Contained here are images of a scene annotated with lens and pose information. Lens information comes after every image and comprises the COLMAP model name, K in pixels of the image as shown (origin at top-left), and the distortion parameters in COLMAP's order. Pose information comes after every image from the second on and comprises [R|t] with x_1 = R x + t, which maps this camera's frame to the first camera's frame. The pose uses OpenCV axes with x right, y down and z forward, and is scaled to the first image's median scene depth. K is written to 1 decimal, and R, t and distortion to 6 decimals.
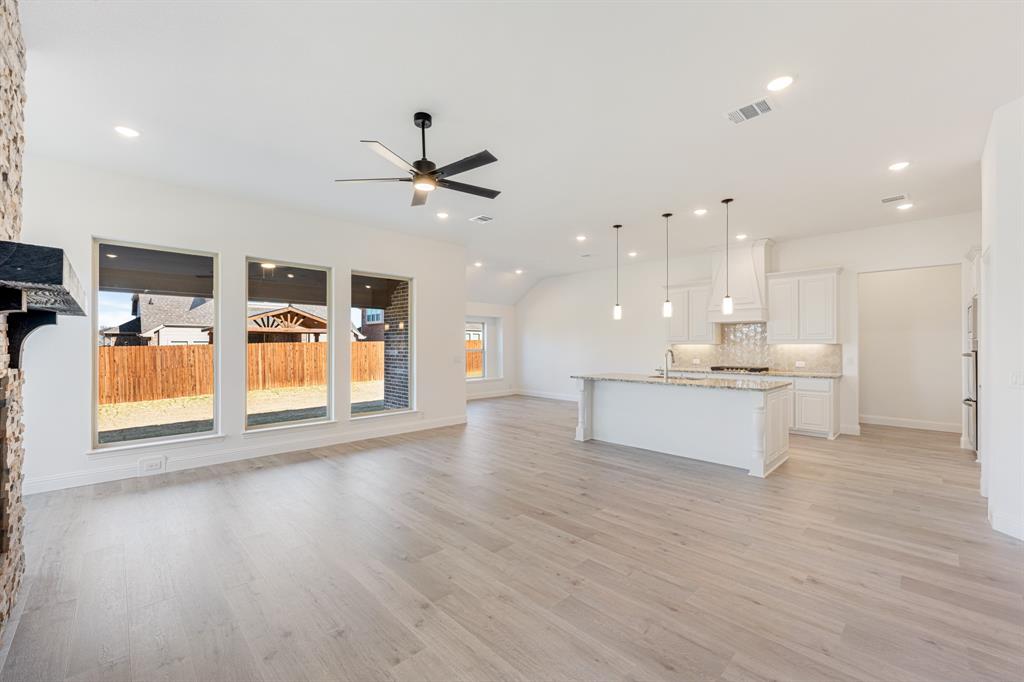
lens RADIAL K [[406.4, 0, 504.3], [0, 406.4, 345.0], [0, 0, 1]] dist [-0.006032, 0.000692]
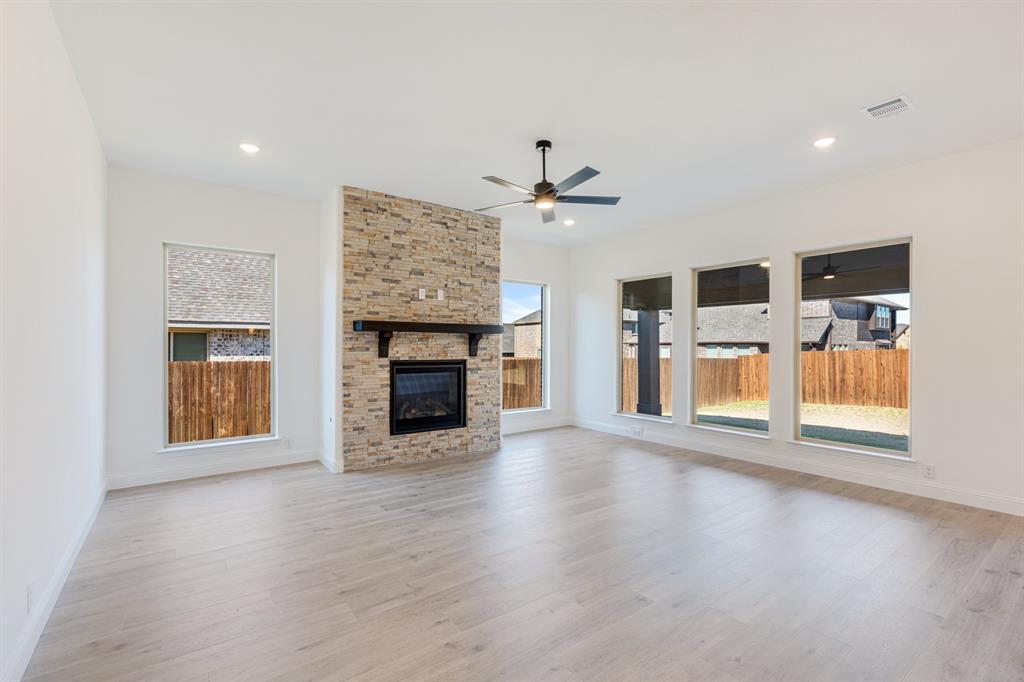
lens RADIAL K [[453.6, 0, 513.2], [0, 453.6, 347.6], [0, 0, 1]] dist [-0.000014, -0.000811]
pose [[-0.123936, 0.000963, -0.992290, 0.777670], [-0.002083, 0.999997, 0.001230, -0.002353], [0.992288, 0.002219, -0.123933, 0.795502]]
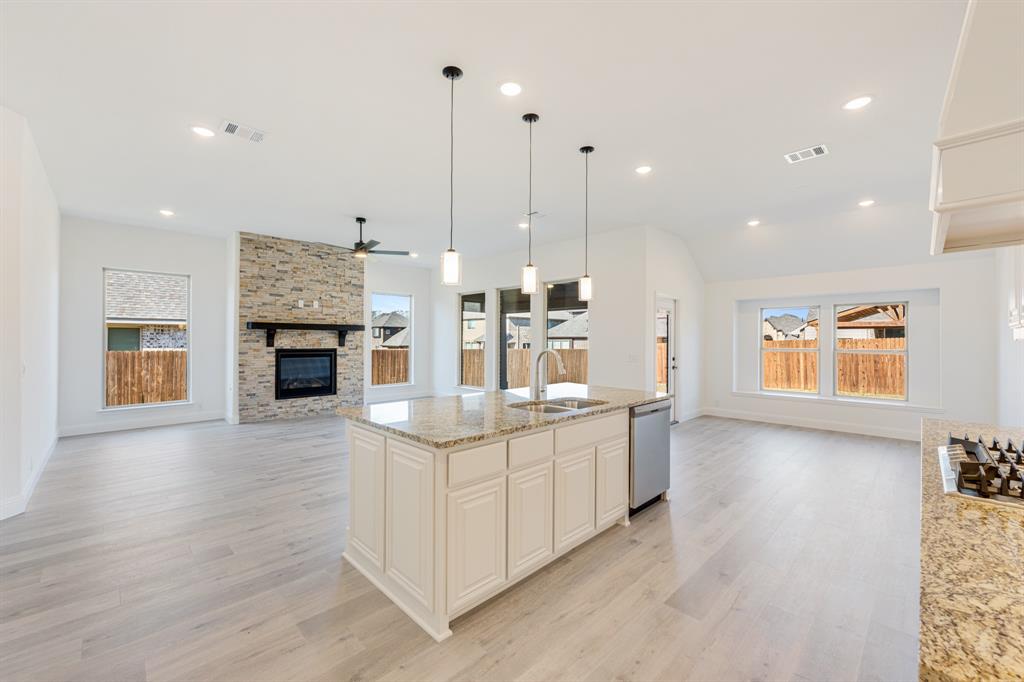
lens RADIAL K [[406.4, 0, 517.7], [0, 406.4, 338.7], [0, 0, 1]] dist [-0.006032, 0.000692]
pose [[0.027604, -0.004723, -0.999608, 1.258106], [-0.003098, 0.999984, -0.004810, -0.001086], [0.999614, 0.003230, 0.027588, 1.243642]]
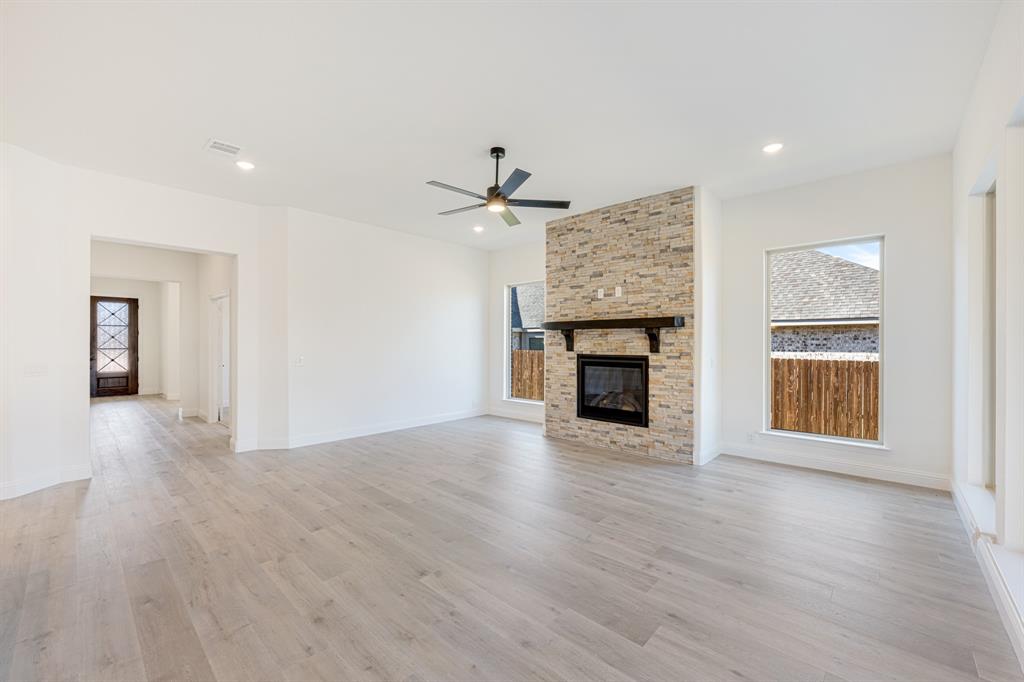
lens RADIAL K [[406.4, 0, 508.2], [0, 406.4, 342.7], [0, 0, 1]] dist [-0.006032, 0.000692]
pose [[-0.998144, -0.000734, -0.060887, -0.117429], [-0.000737, 1.000000, 0.000023, -0.001064], [0.060887, 0.000067, -0.998145, 1.619416]]
